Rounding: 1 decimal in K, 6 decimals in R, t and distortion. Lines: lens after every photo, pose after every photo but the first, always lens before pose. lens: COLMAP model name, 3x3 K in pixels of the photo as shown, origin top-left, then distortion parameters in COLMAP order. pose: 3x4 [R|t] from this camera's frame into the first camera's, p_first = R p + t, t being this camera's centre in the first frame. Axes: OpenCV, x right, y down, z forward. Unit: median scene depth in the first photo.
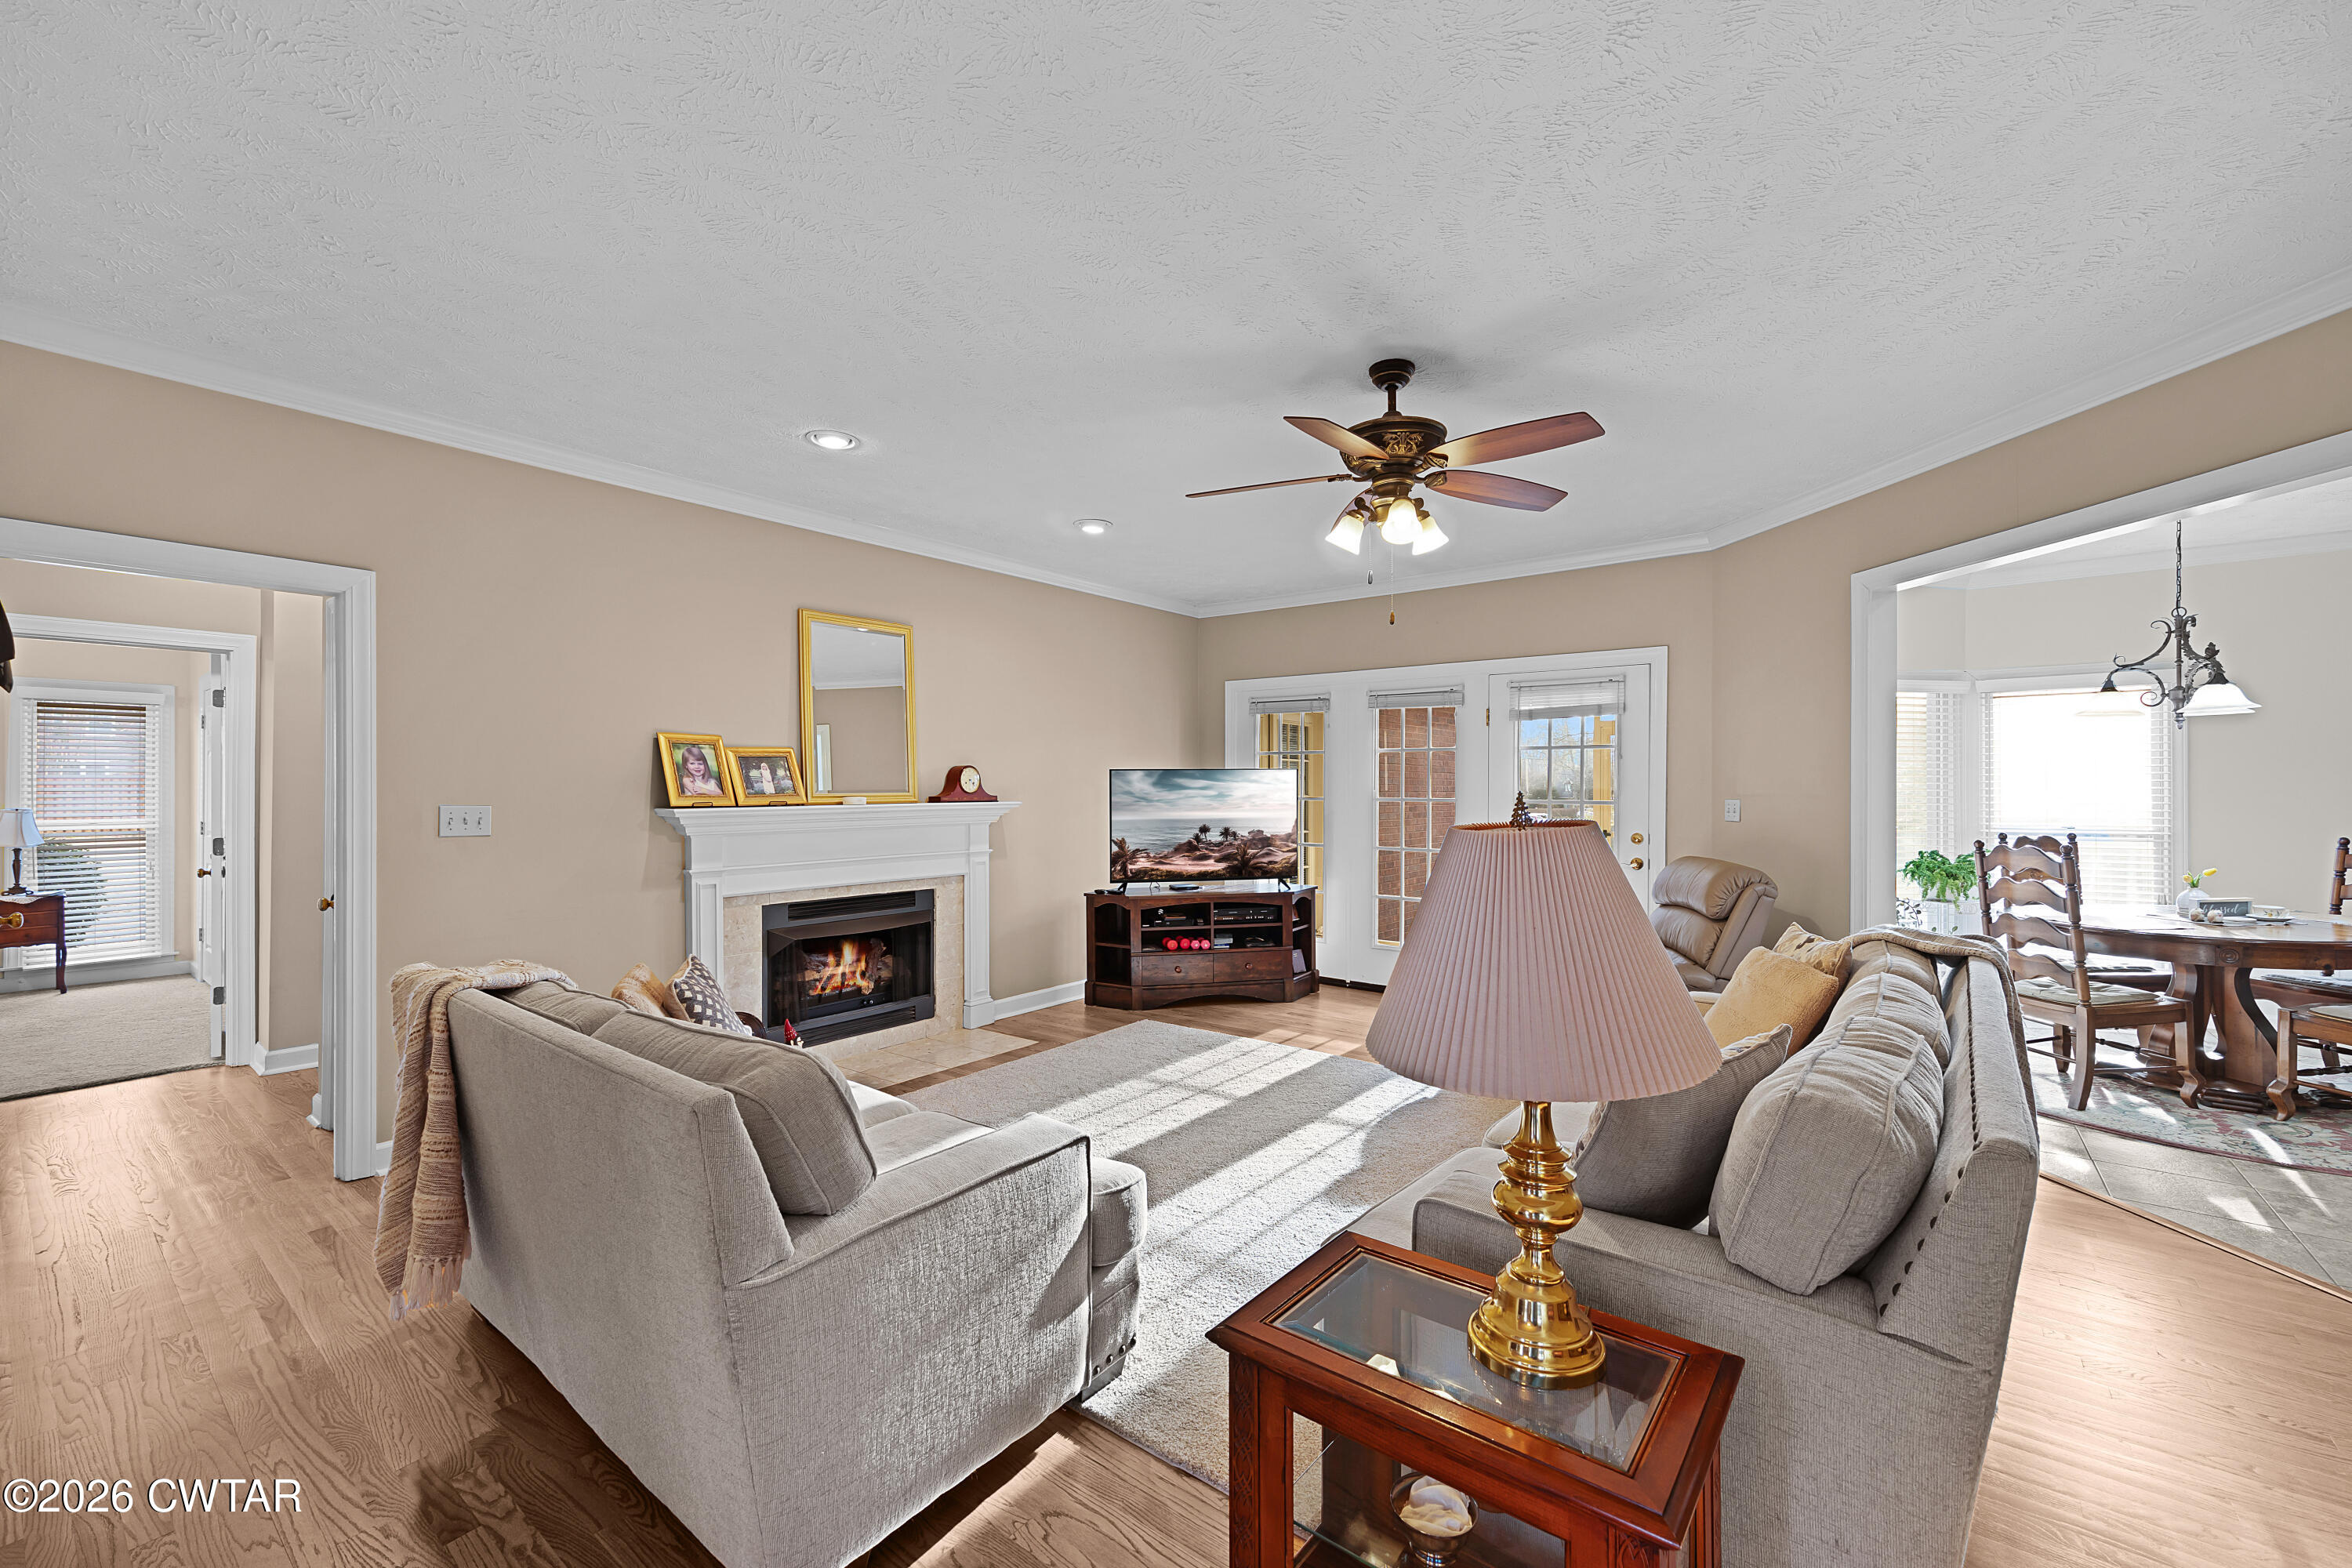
lens RADIAL K [[963.3, 0, 1177.8], [0, 963.3, 796.5], [0, 0, 1]] dist [-0.001678, -0.000133]
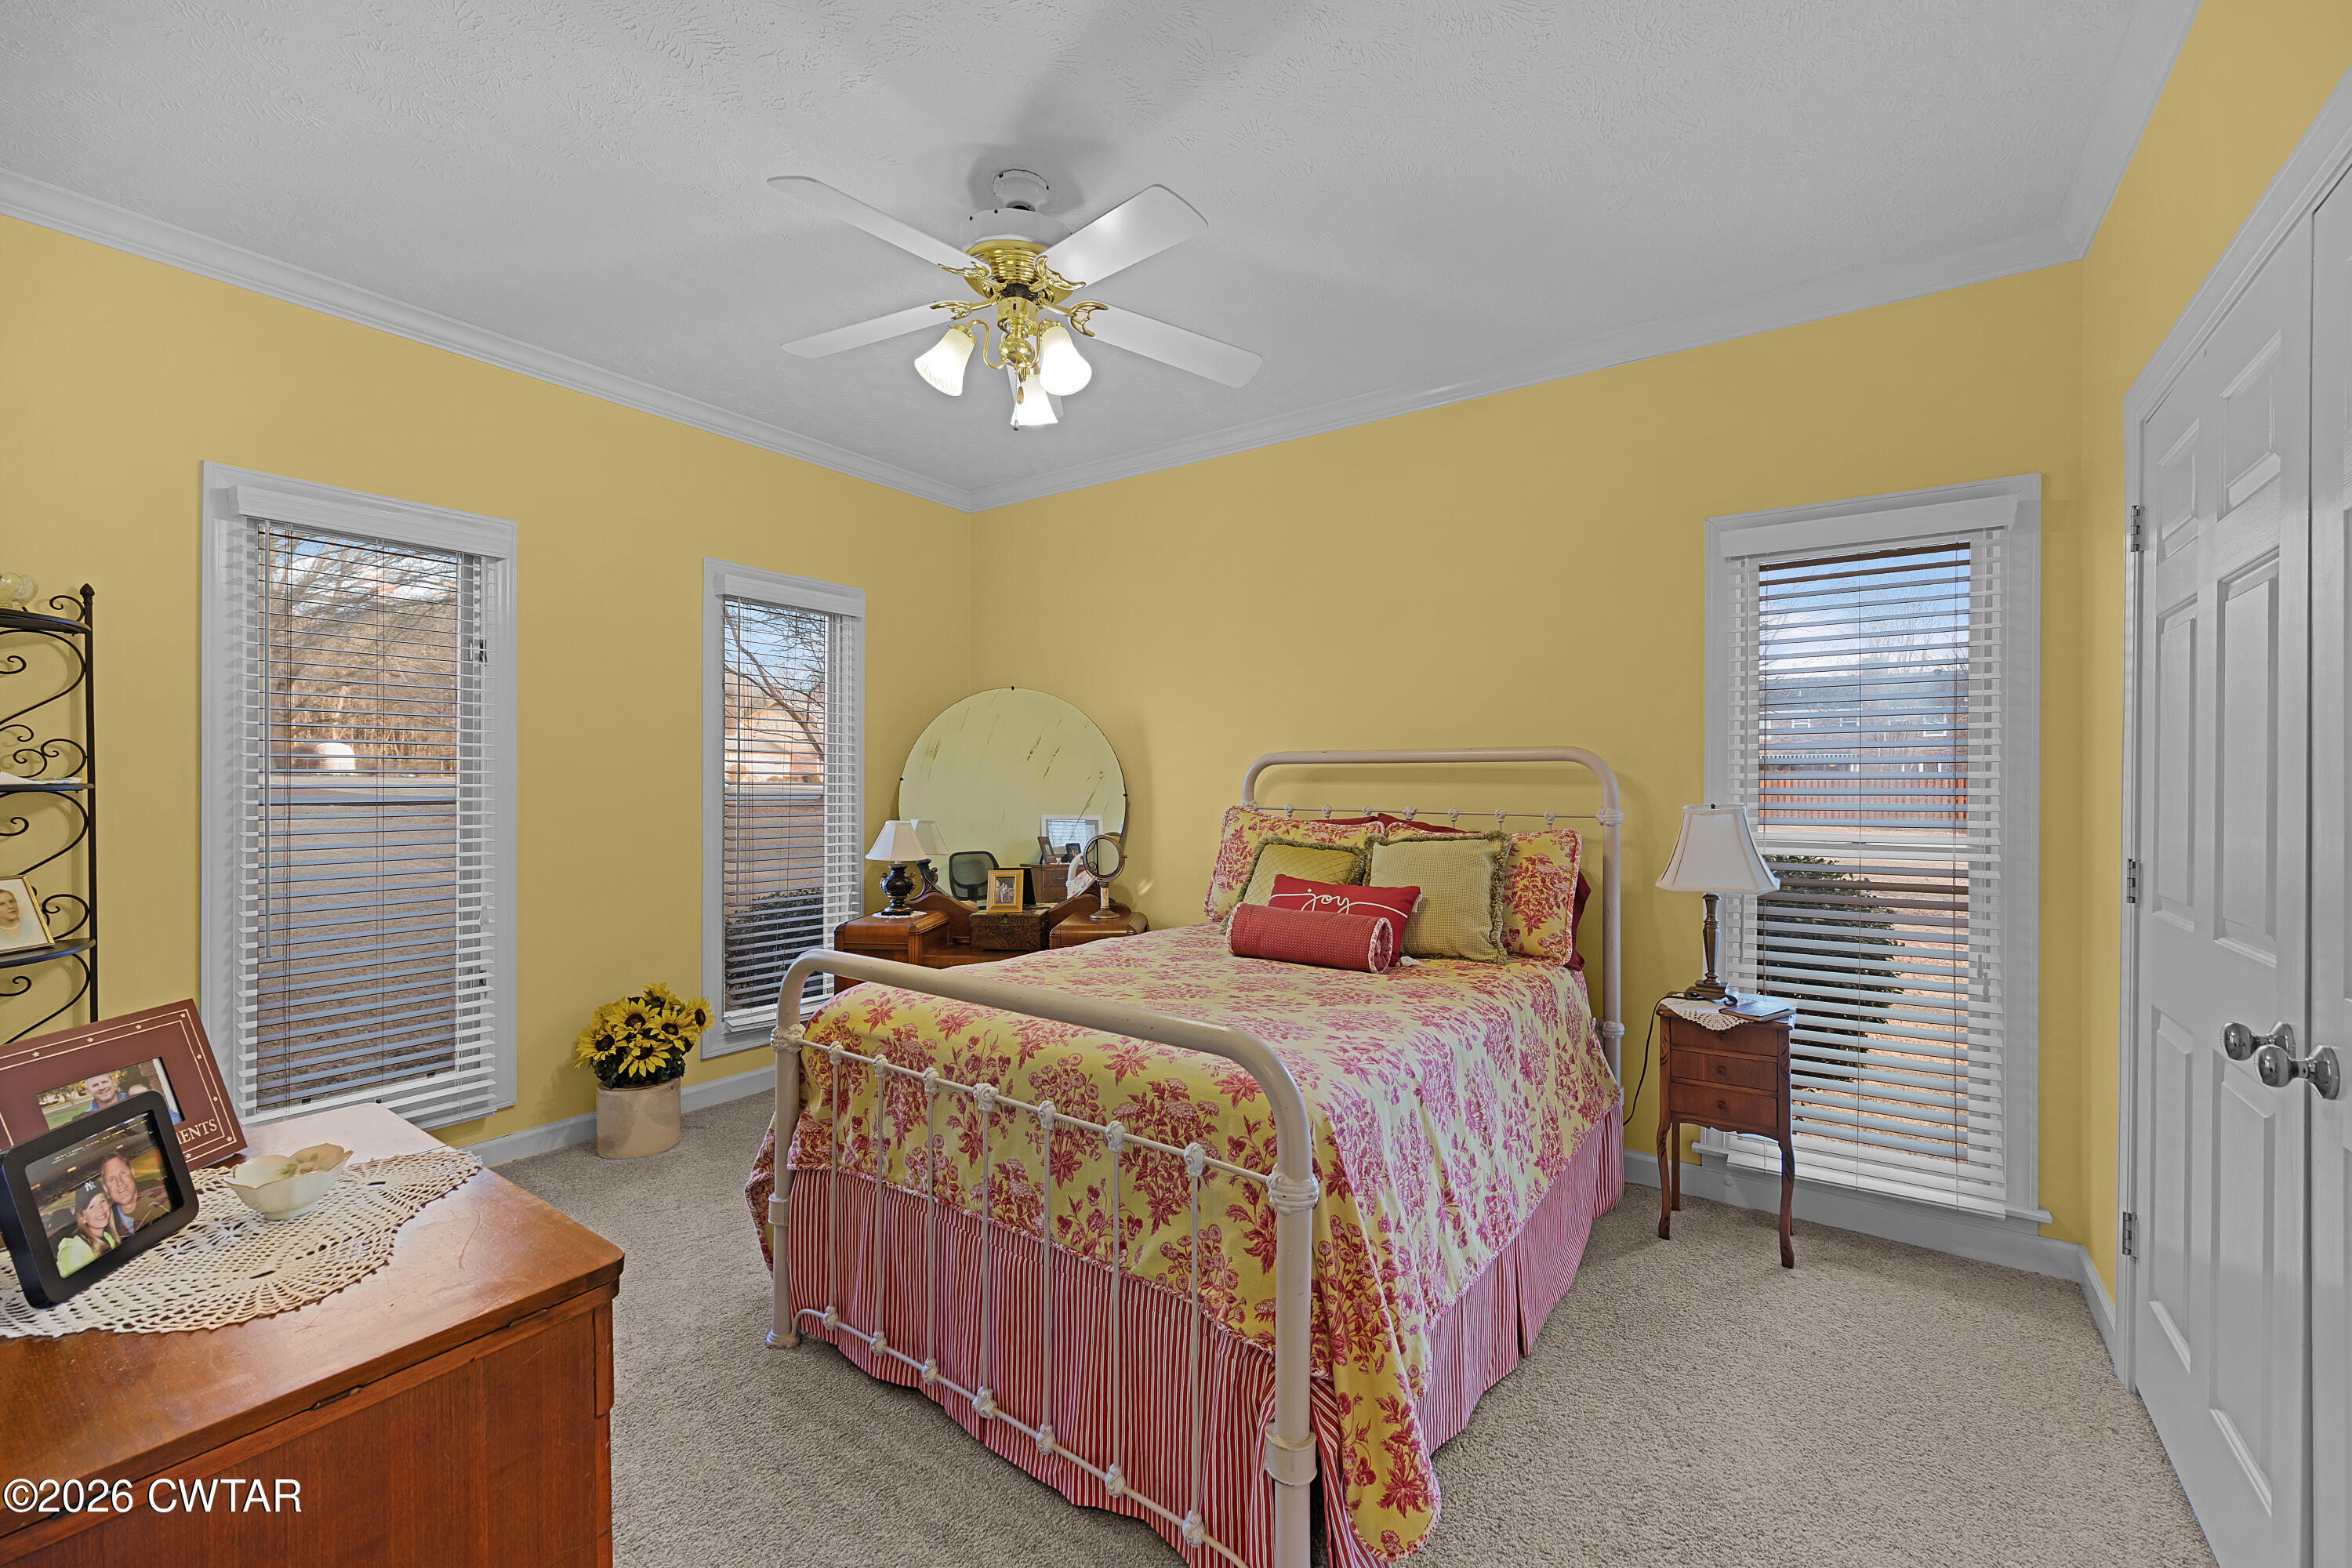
lens RADIAL K [[963.3, 0, 1182.0], [0, 963.3, 783.4], [0, 0, 1]] dist [-0.001678, -0.000133]
pose [[0.053132, 0.004281, -0.998578, -0.768904], [-0.002584, 0.999988, 0.004149, 0.001519], [0.998584, 0.002360, 0.053143, 0.724296]]
